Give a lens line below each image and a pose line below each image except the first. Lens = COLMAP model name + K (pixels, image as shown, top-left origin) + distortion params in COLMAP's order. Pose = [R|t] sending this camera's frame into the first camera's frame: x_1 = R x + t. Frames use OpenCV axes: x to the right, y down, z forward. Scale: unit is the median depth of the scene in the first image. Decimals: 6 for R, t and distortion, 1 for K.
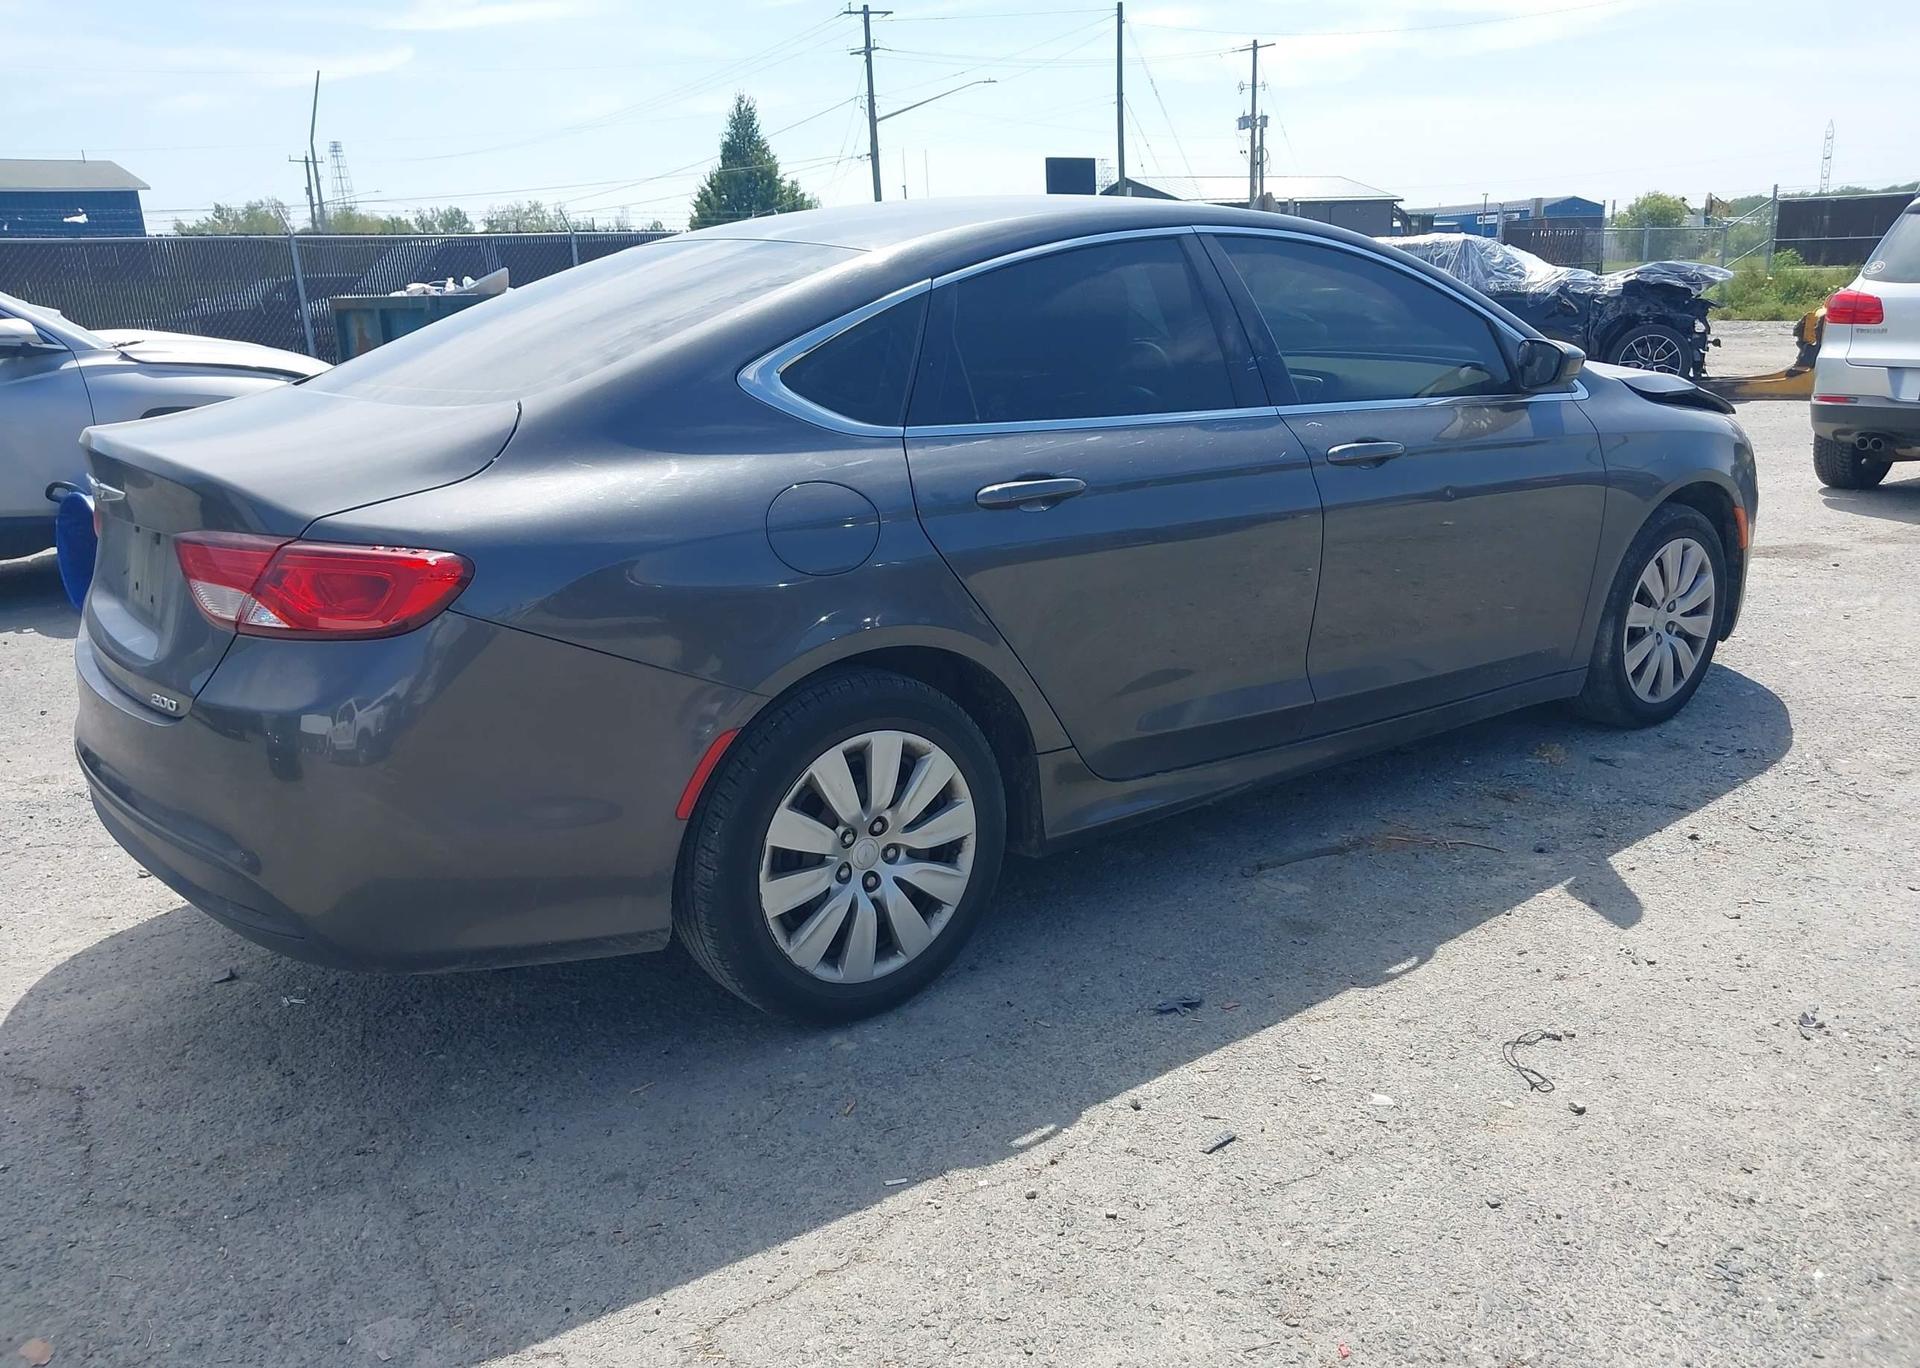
lens RADIAL K [[1527.5, 0, 959.4], [0, 1527.5, 672.3], [0, 0, 1]] dist [0.020469, -0.020720]
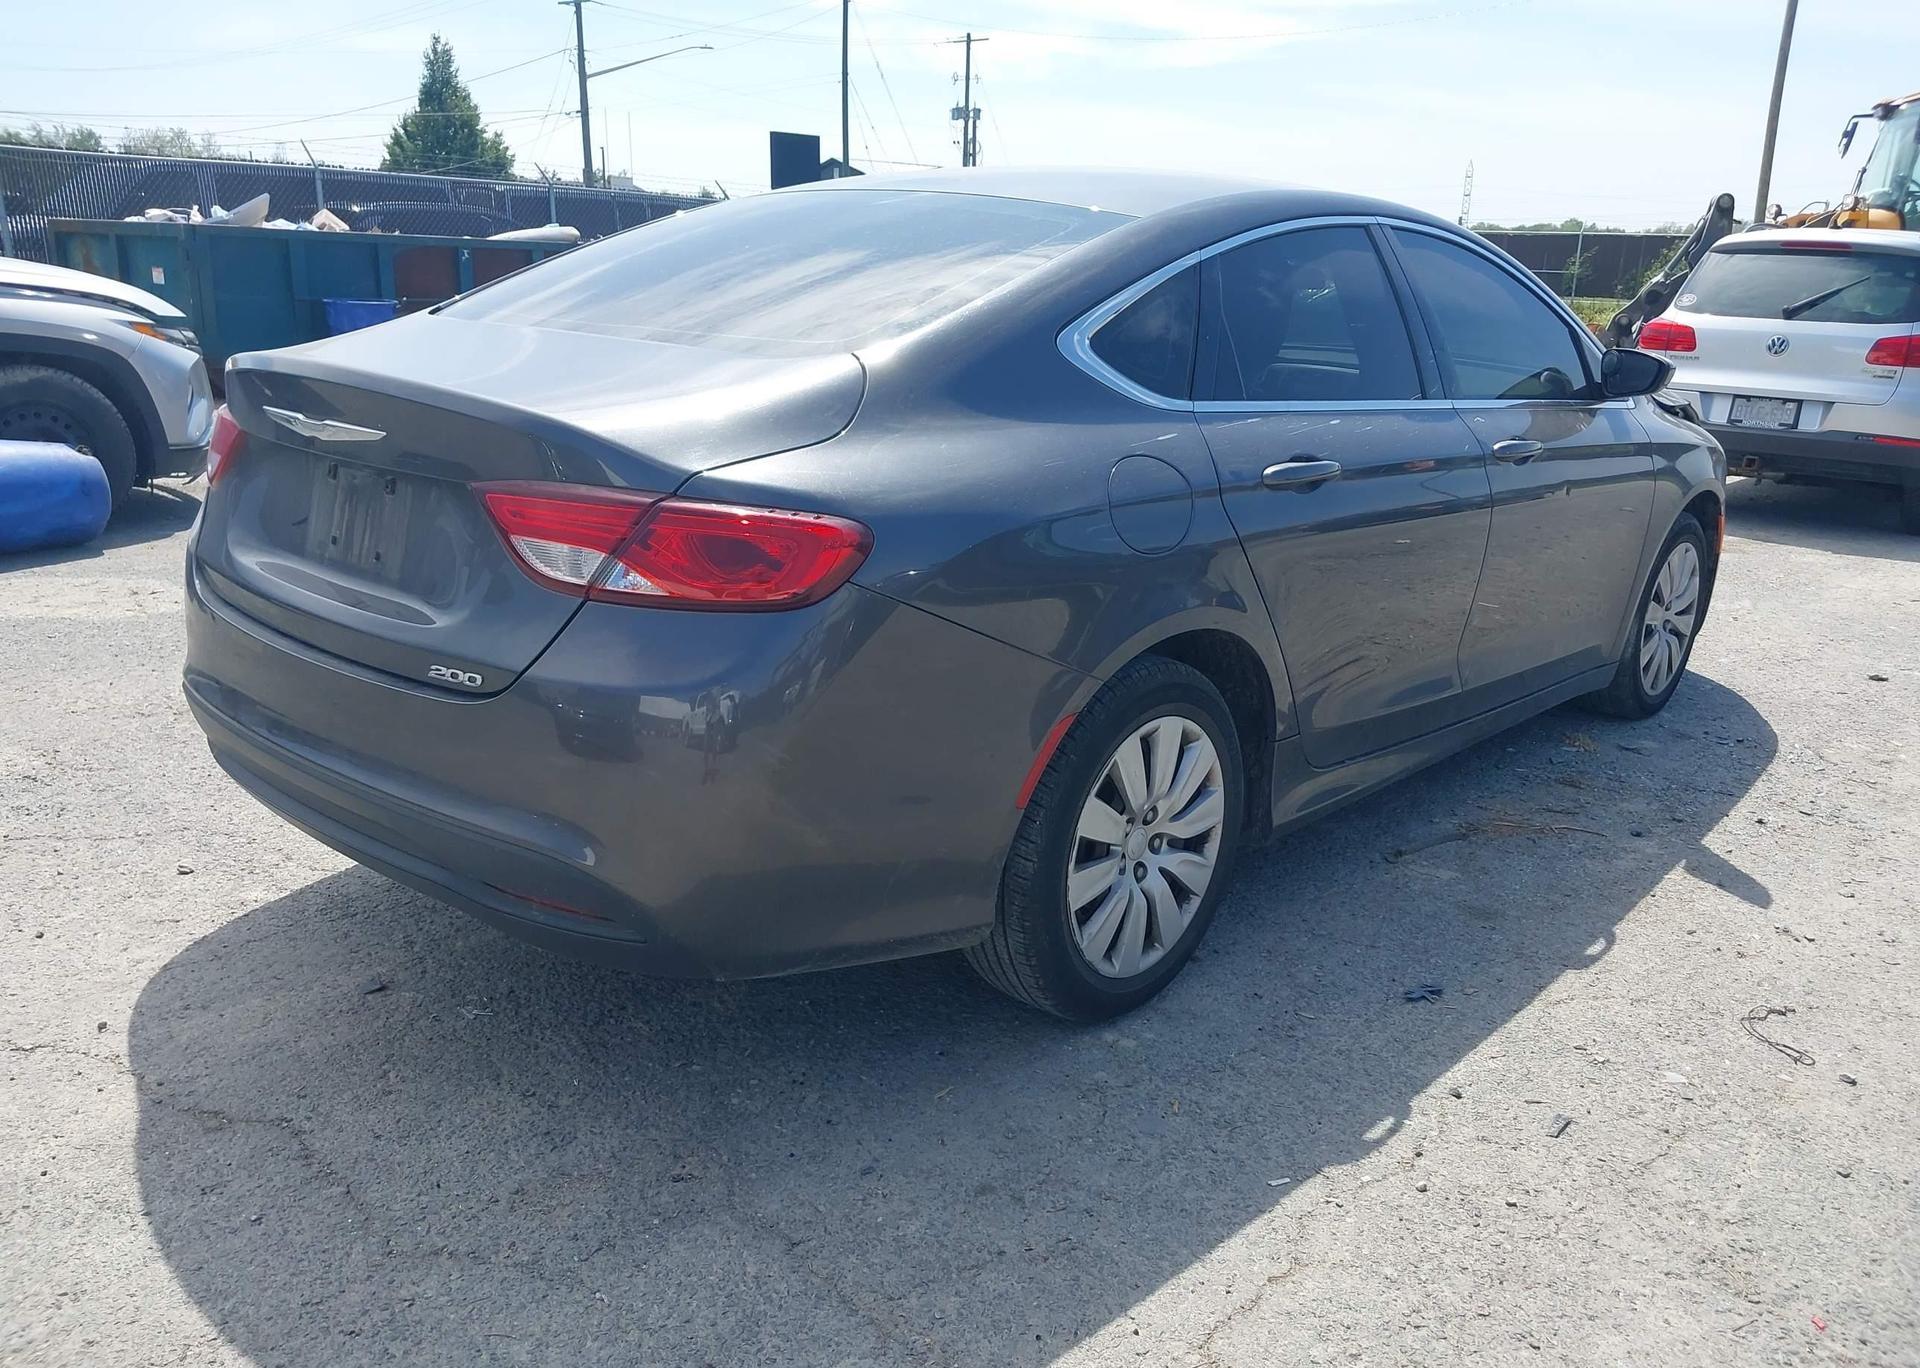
lens RADIAL K [[1527.5, 0, 963.8], [0, 1527.5, 682.4], [0, 0, 1]] dist [0.020469, -0.020720]
pose [[0.978982, 0.014539, 0.203428, -0.363741], [-0.018212, 0.999703, 0.016193, 0.003435], [-0.203132, -0.019558, 0.978956, 0.078322]]
